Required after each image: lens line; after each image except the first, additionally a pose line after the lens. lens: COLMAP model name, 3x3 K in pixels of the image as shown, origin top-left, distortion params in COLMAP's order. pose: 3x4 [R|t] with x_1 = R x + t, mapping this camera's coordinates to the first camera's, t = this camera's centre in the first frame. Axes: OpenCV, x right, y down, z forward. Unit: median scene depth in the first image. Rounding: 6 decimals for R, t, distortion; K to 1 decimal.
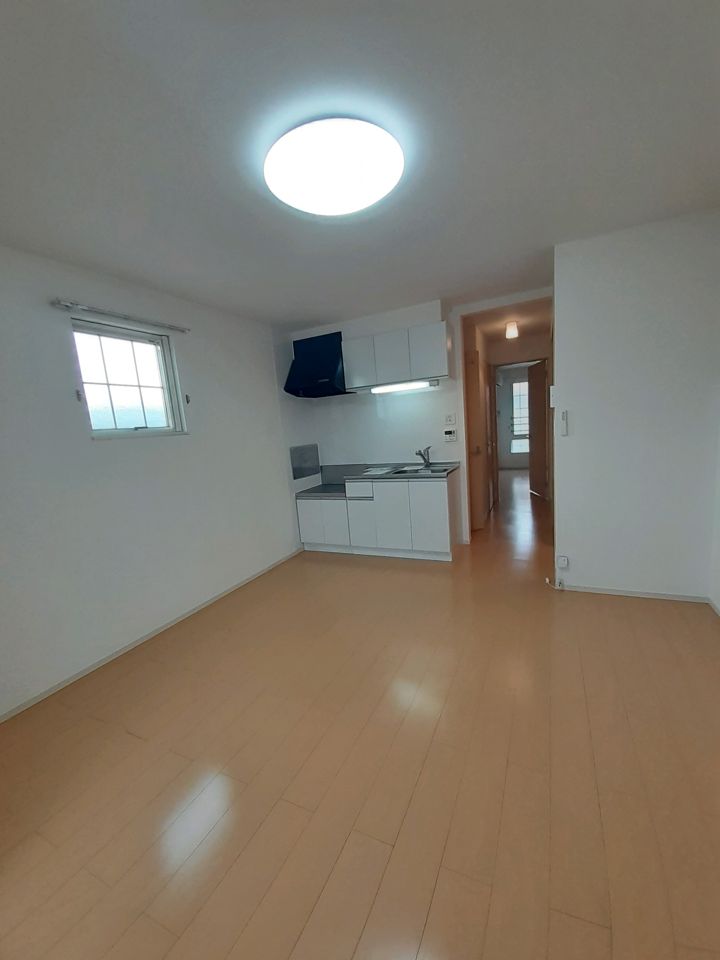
lens RADIAL K [[382.6, 0, 360.0], [0, 382.6, 480.0], [0, 0, 1]] dist [0.014651, -0.015347]
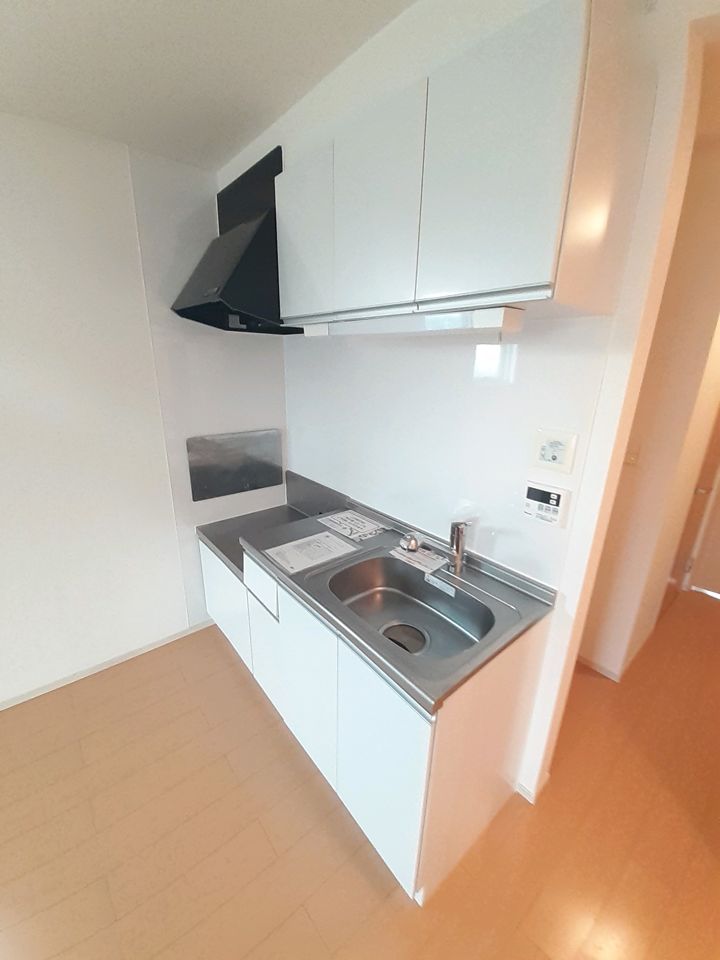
lens RADIAL K [[382.6, 0, 360.0], [0, 382.6, 480.0], [0, 0, 1]] dist [0.014651, -0.015347]
pose [[0.914302, 0.223736, -0.337629, 0.192931], [-0.166645, 0.967558, 0.189896, -0.162741], [0.369162, -0.117358, 0.921925, 0.643675]]
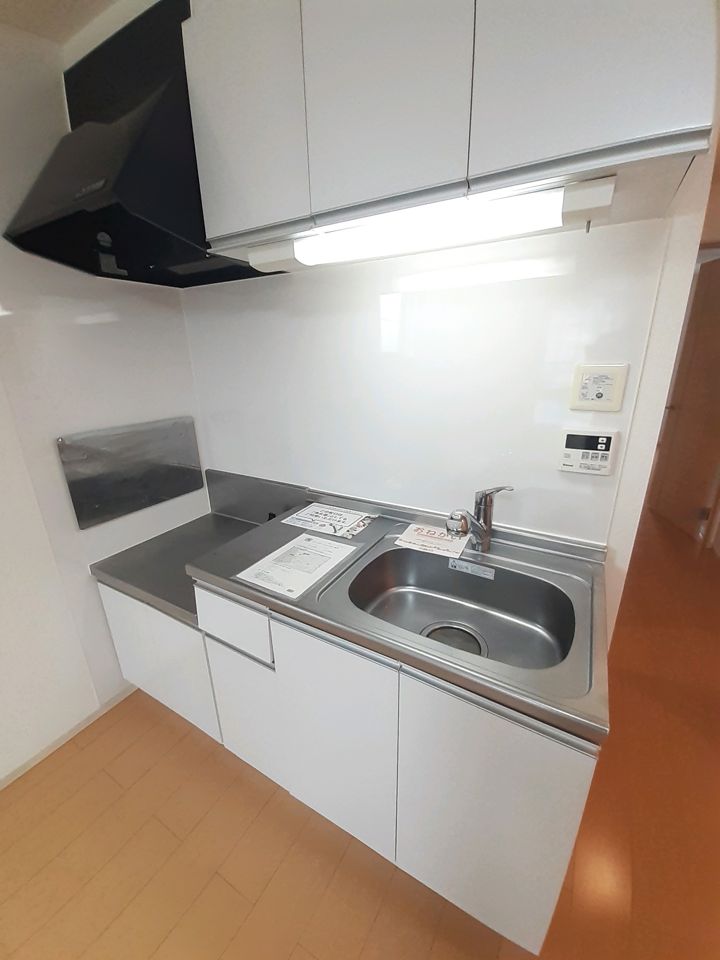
lens RADIAL K [[382.6, 0, 360.0], [0, 382.6, 480.0], [0, 0, 1]] dist [0.014651, -0.015347]
pose [[0.995788, 0.085812, -0.032301, 0.086143], [-0.079265, 0.982739, 0.167159, -0.124820], [0.046088, -0.163894, 0.985401, 0.702084]]
